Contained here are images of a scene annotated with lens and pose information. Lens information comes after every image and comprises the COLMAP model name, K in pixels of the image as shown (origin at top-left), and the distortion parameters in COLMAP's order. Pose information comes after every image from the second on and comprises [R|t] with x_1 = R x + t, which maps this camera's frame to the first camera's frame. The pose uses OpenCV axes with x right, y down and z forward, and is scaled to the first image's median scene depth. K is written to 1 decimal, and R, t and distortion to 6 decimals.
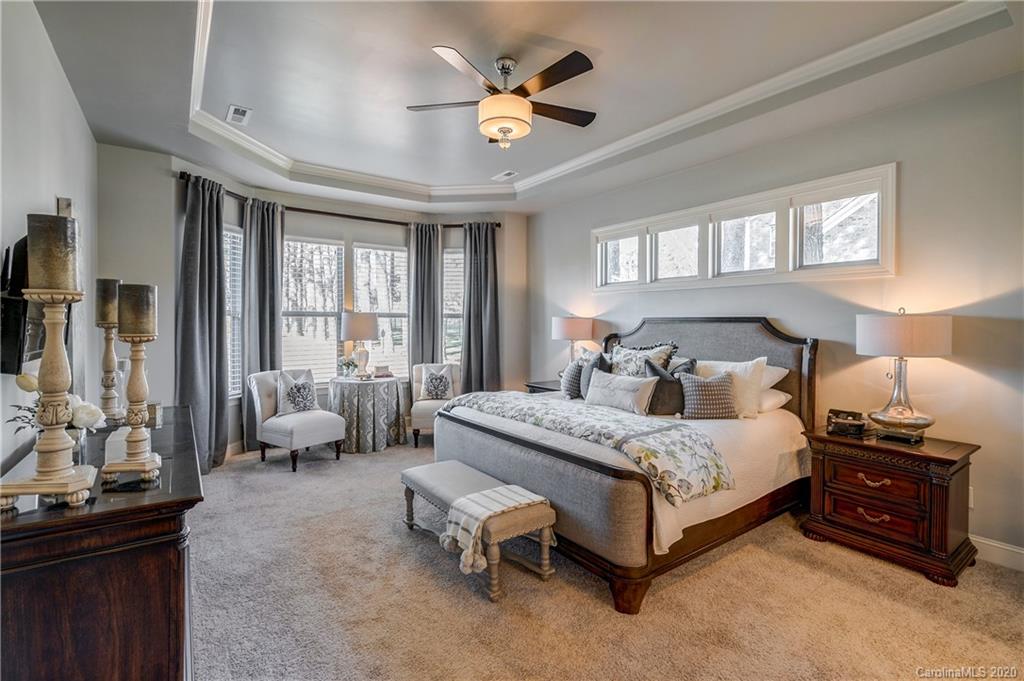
lens RADIAL K [[471.9, 0, 517.6], [0, 471.9, 337.1], [0, 0, 1]] dist [-0.005498, 0.003410]
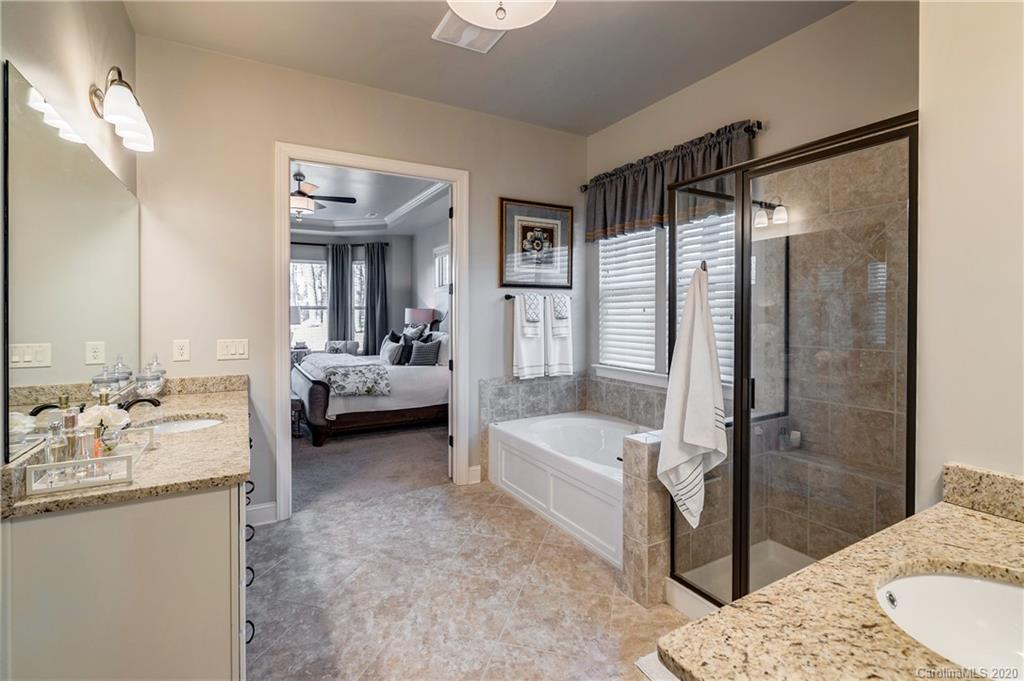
lens RADIAL K [[471.9, 0, 502.5], [0, 471.9, 315.3], [0, 0, 1]] dist [-0.005498, 0.003410]
pose [[0.993425, -0.001462, -0.114477, 0.514411], [-0.001613, 0.999641, -0.026760, 0.015945], [0.114475, 0.026769, 0.993065, -0.405045]]
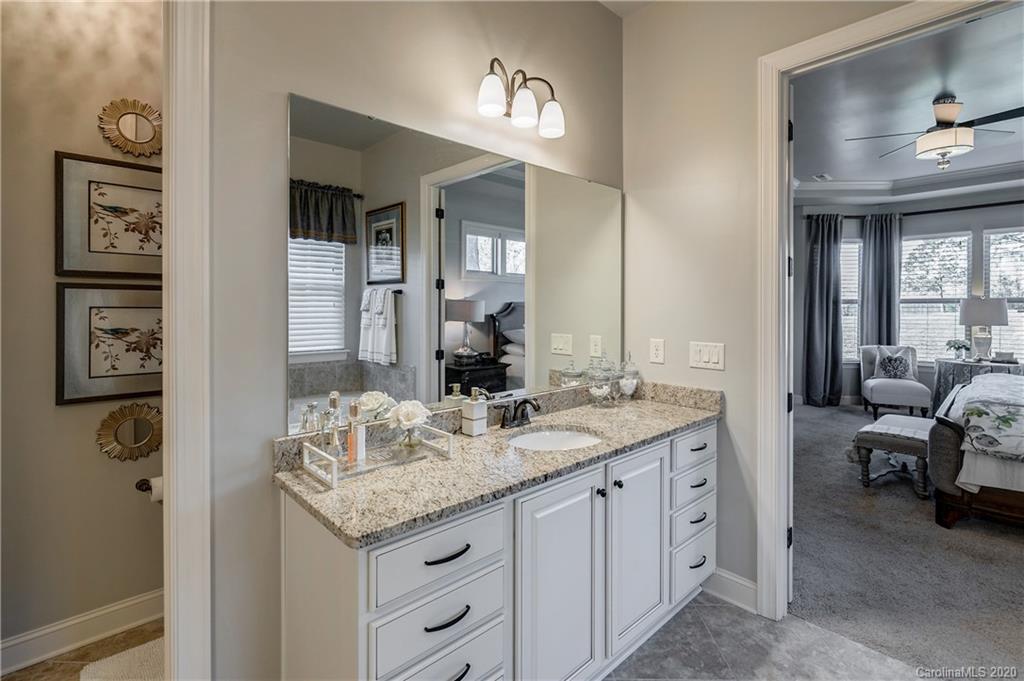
lens RADIAL K [[471.9, 0, 518.1], [0, 471.9, 308.5], [0, 0, 1]] dist [-0.005498, 0.003410]
pose [[0.141509, -0.001265, -0.989936, 0.533807], [-0.030946, 0.999505, -0.005701, 0.007483], [0.989453, 0.031442, 0.141399, -0.144403]]
